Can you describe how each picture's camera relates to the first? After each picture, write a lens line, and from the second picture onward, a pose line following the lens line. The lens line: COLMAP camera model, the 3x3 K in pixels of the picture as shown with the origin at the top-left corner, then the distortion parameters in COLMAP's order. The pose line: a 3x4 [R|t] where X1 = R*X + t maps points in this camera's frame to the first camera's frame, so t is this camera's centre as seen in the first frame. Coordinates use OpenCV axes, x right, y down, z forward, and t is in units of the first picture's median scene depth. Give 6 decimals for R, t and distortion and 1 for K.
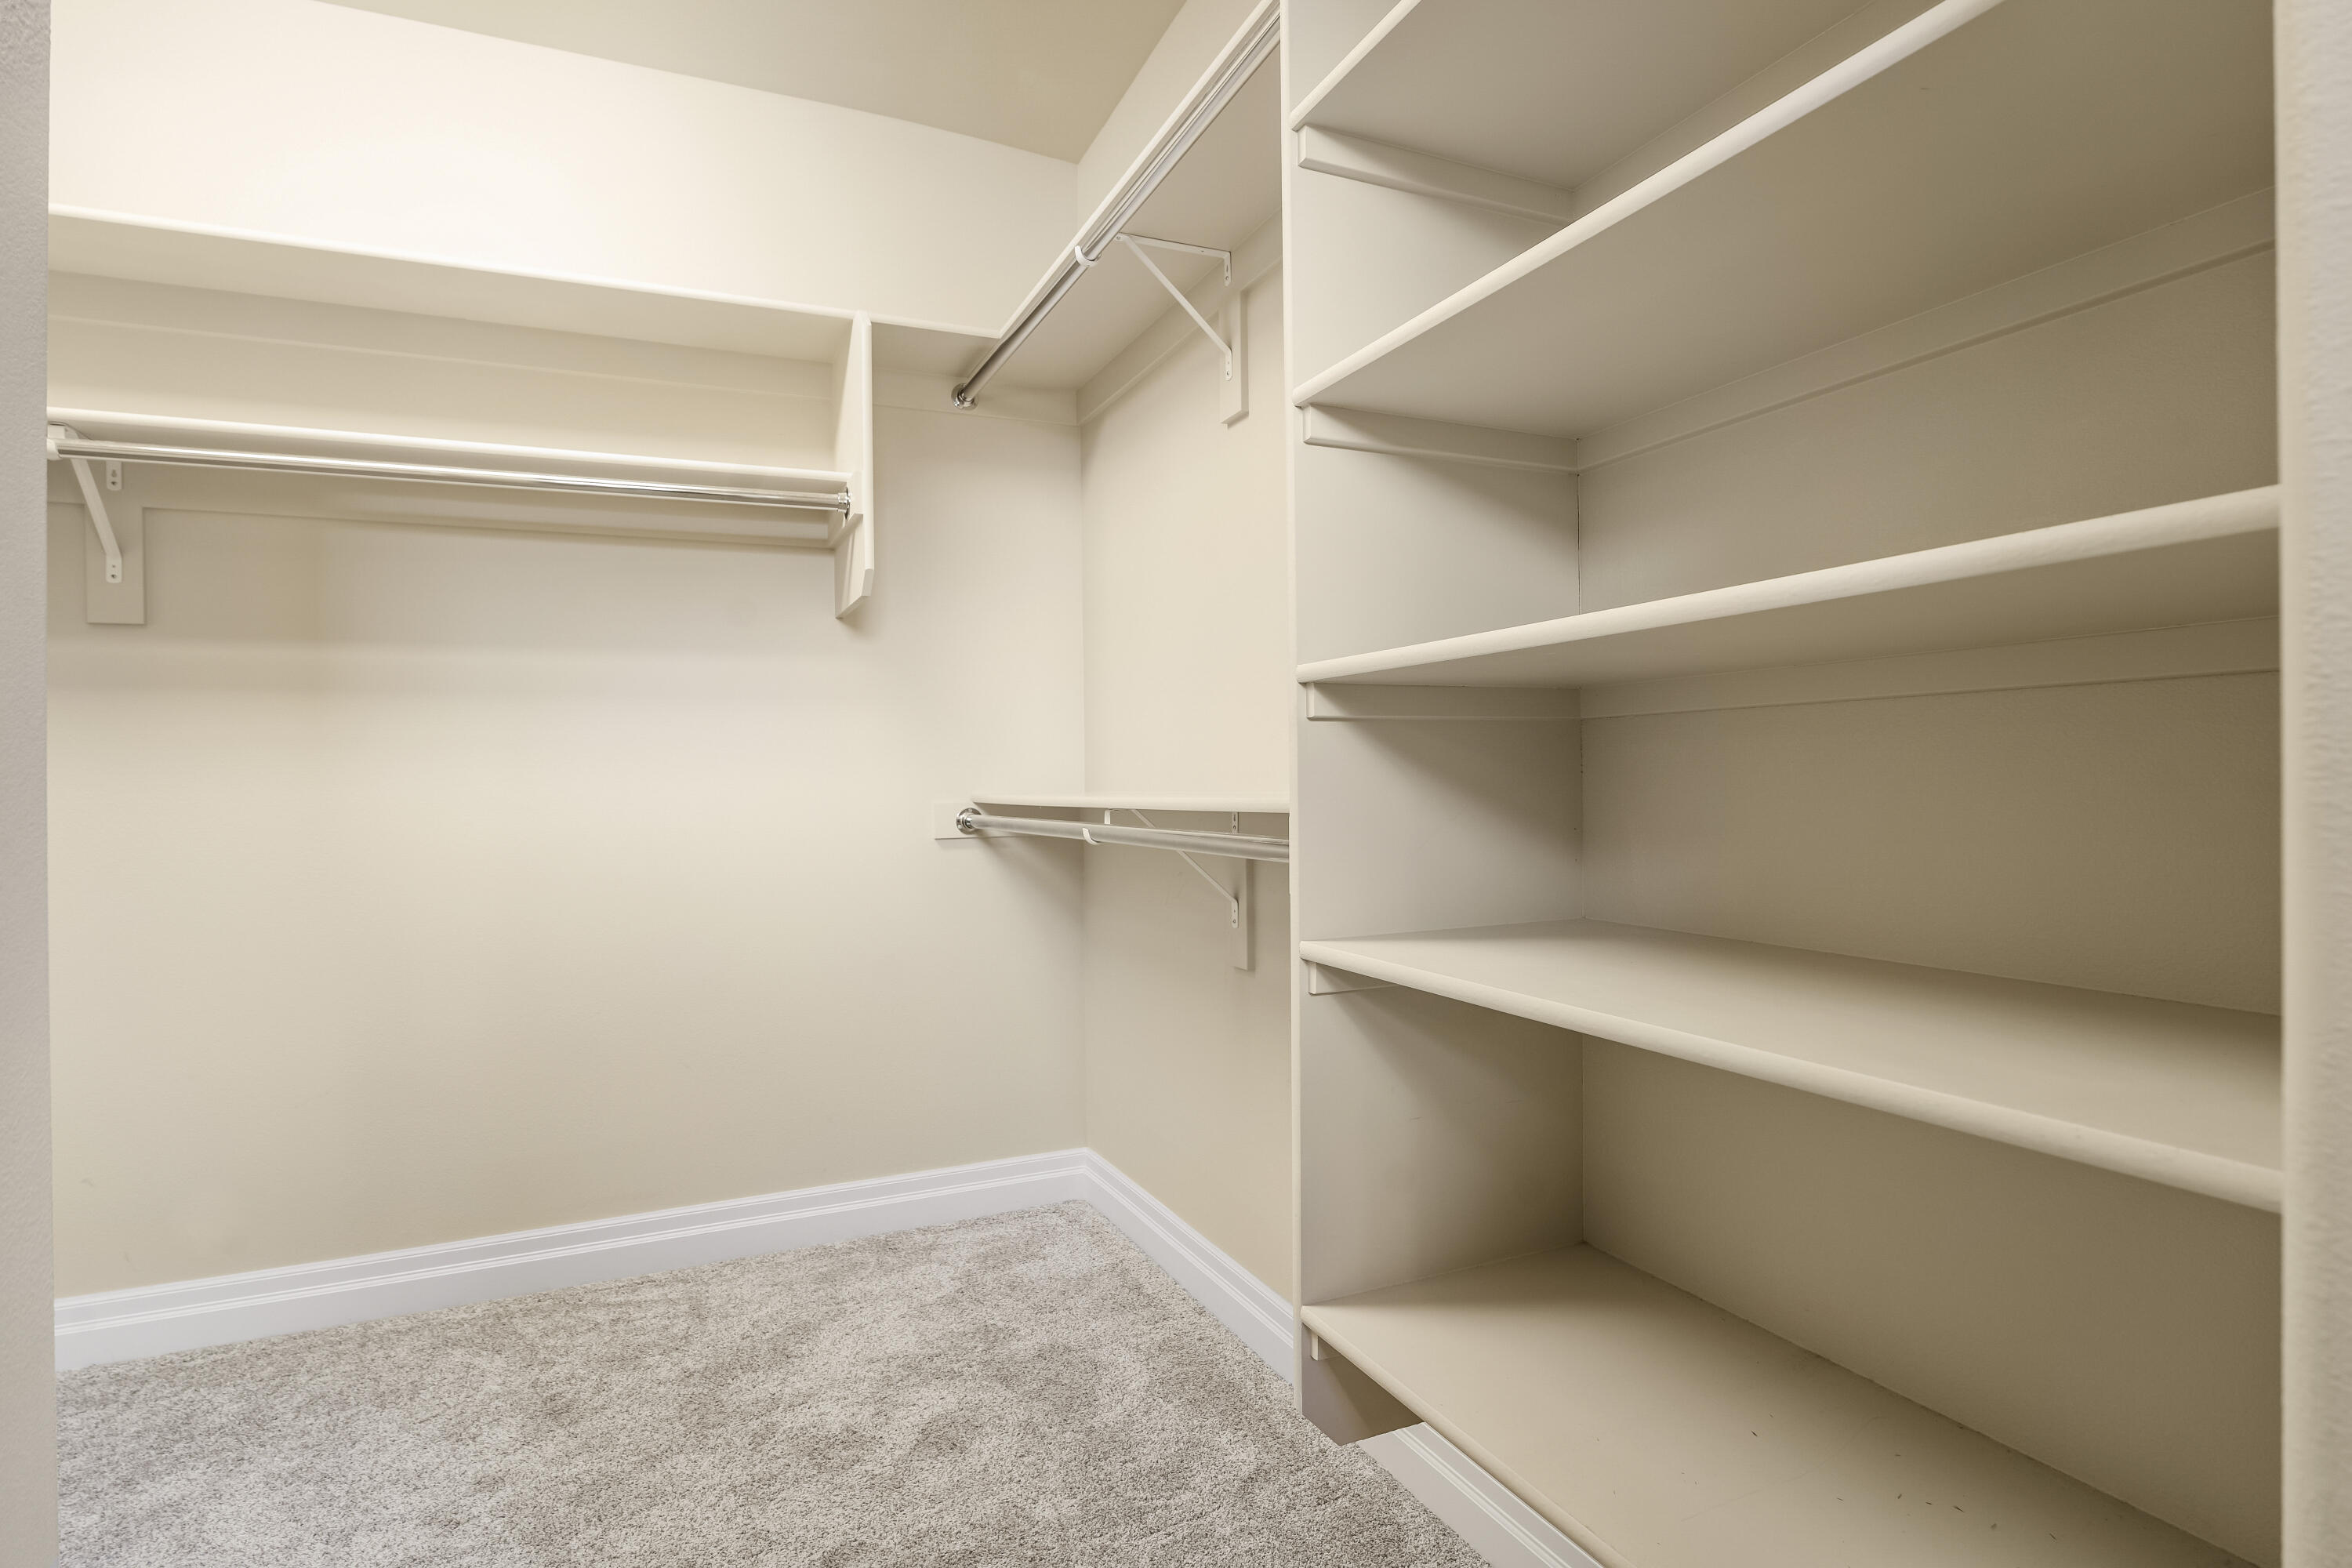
lens RADIAL K [[1264.4, 0, 1177.8], [0, 1264.4, 783.6], [0, 0, 1]] dist [-0.020788, 0.001950]
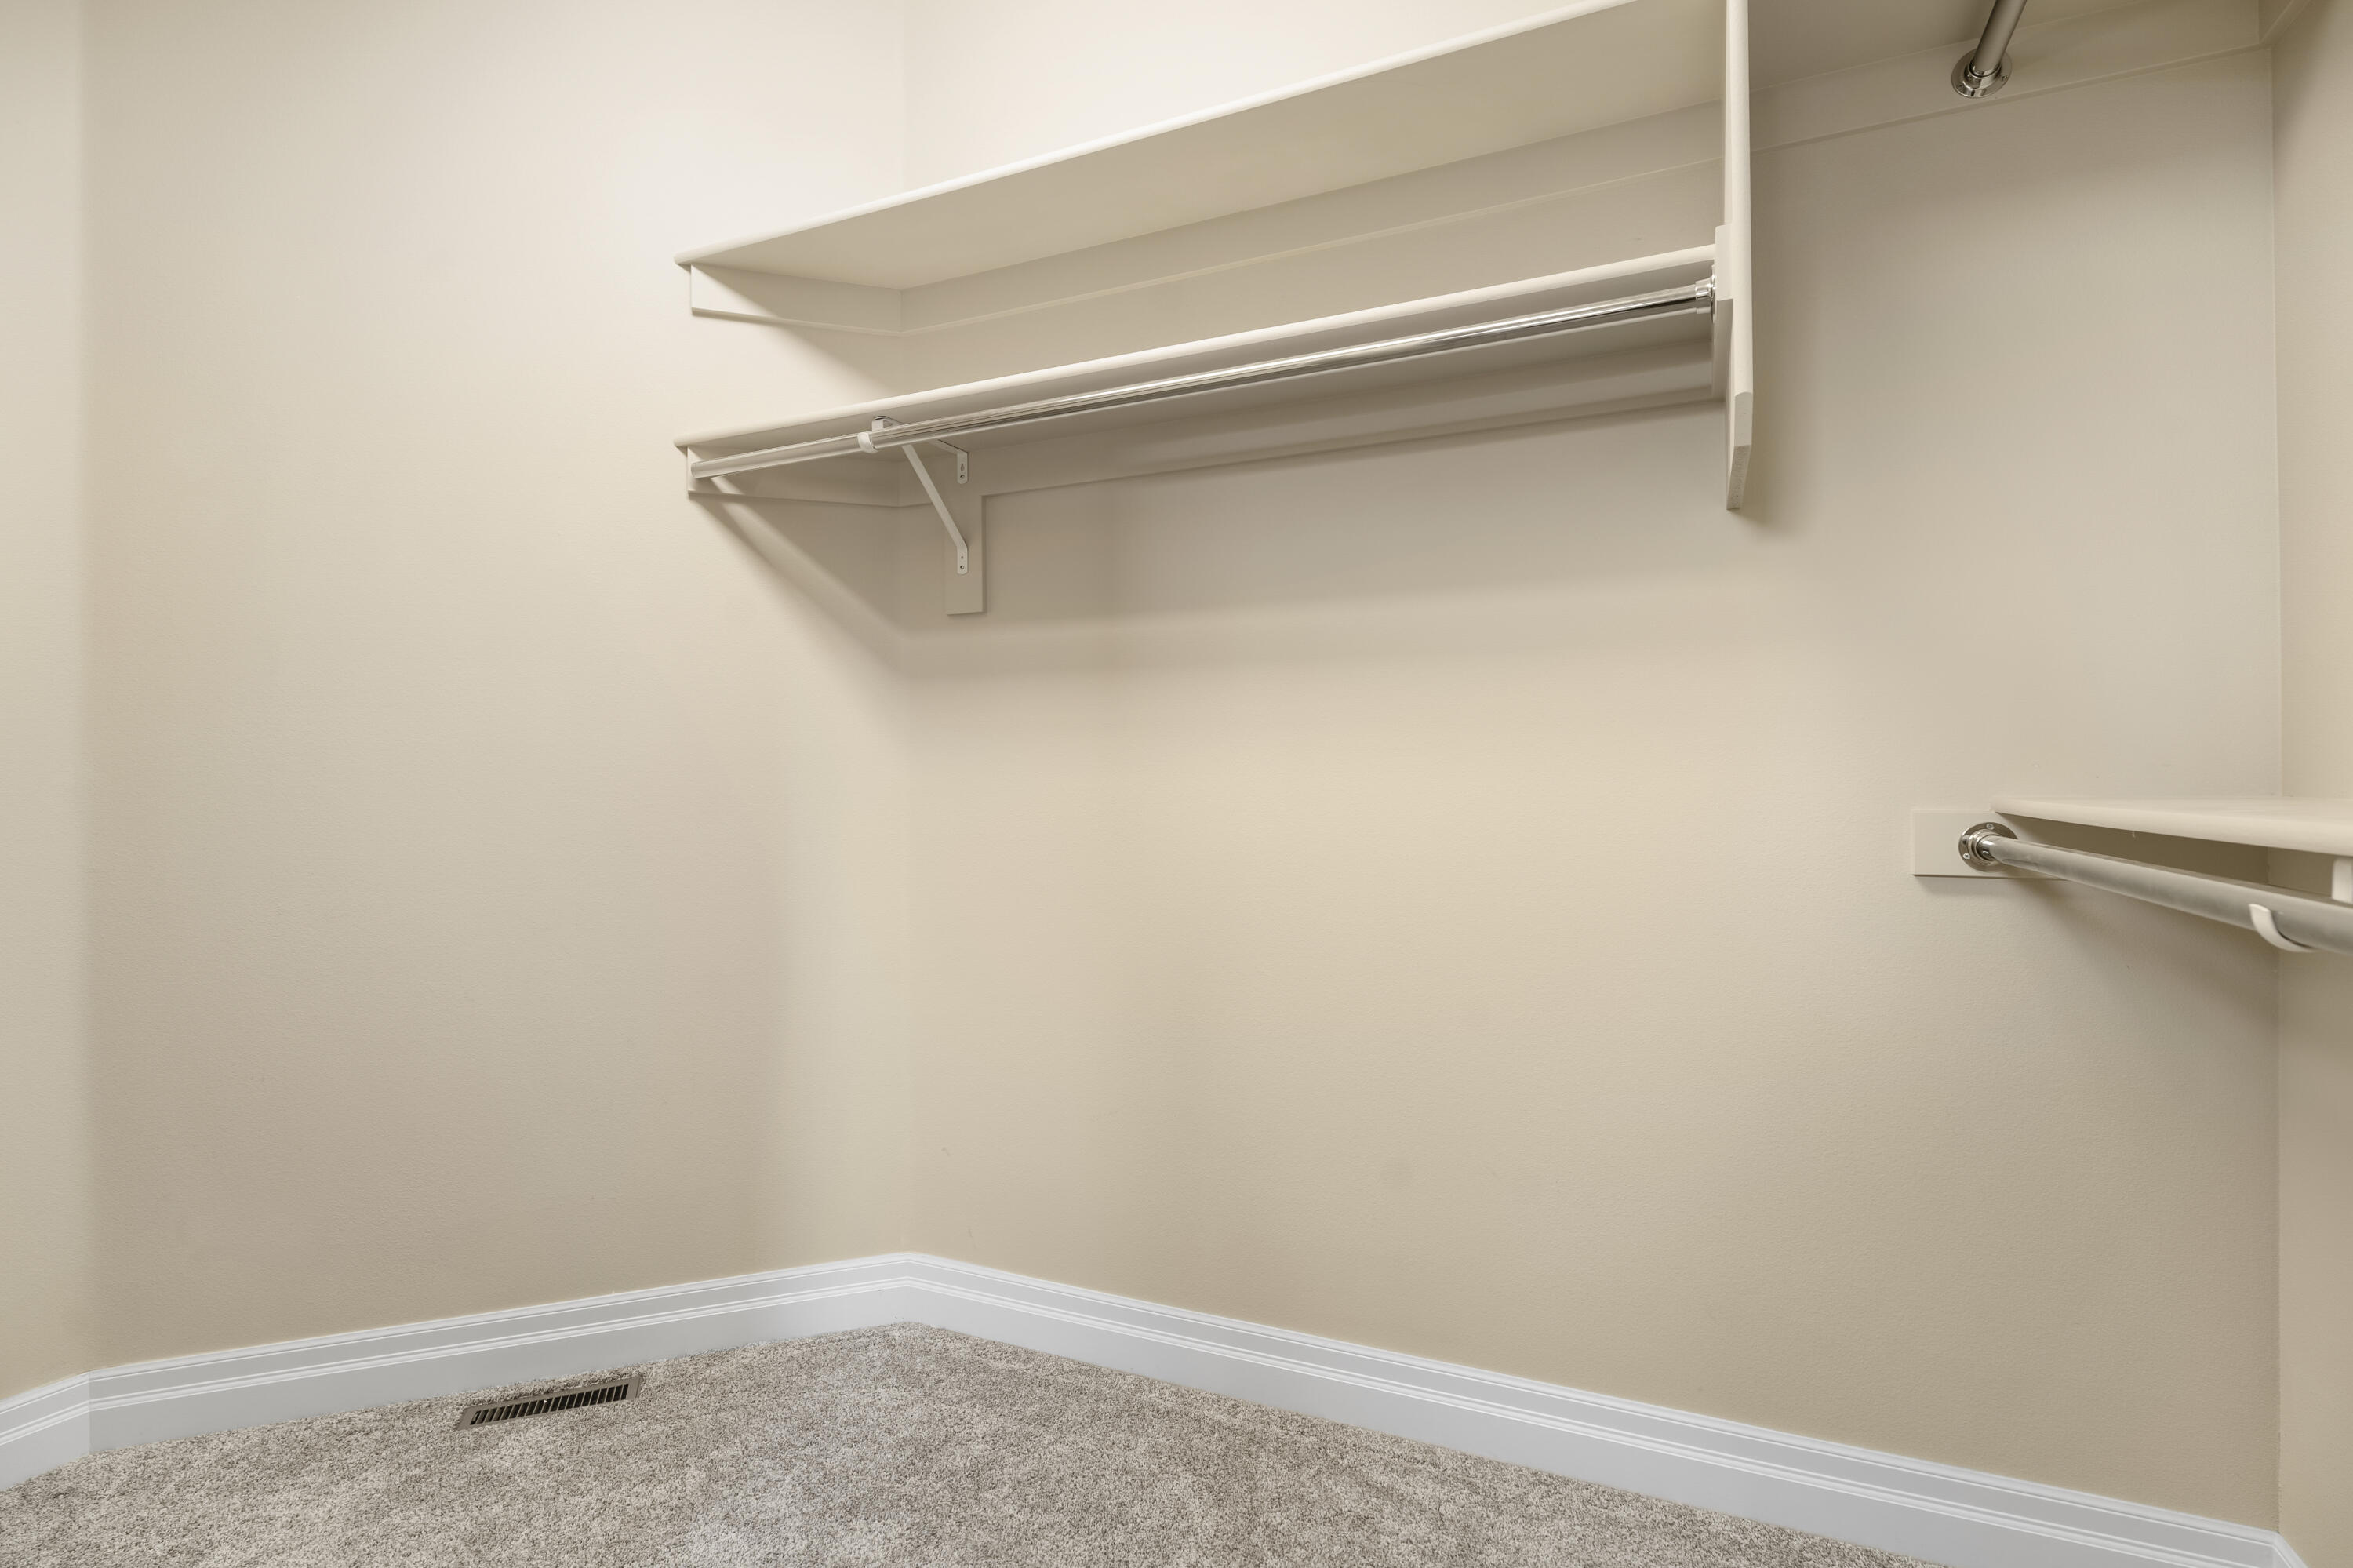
lens RADIAL K [[1140.7, 0, 1173.4], [0, 1140.7, 770.3], [0, 0, 1]] dist [-0.001805, -0.000590]
pose [[0.652231, 0.006118, -0.757996, -0.025521], [-0.006777, 0.999975, 0.002240, -0.002599], [0.757990, 0.003676, 0.652256, 0.489294]]
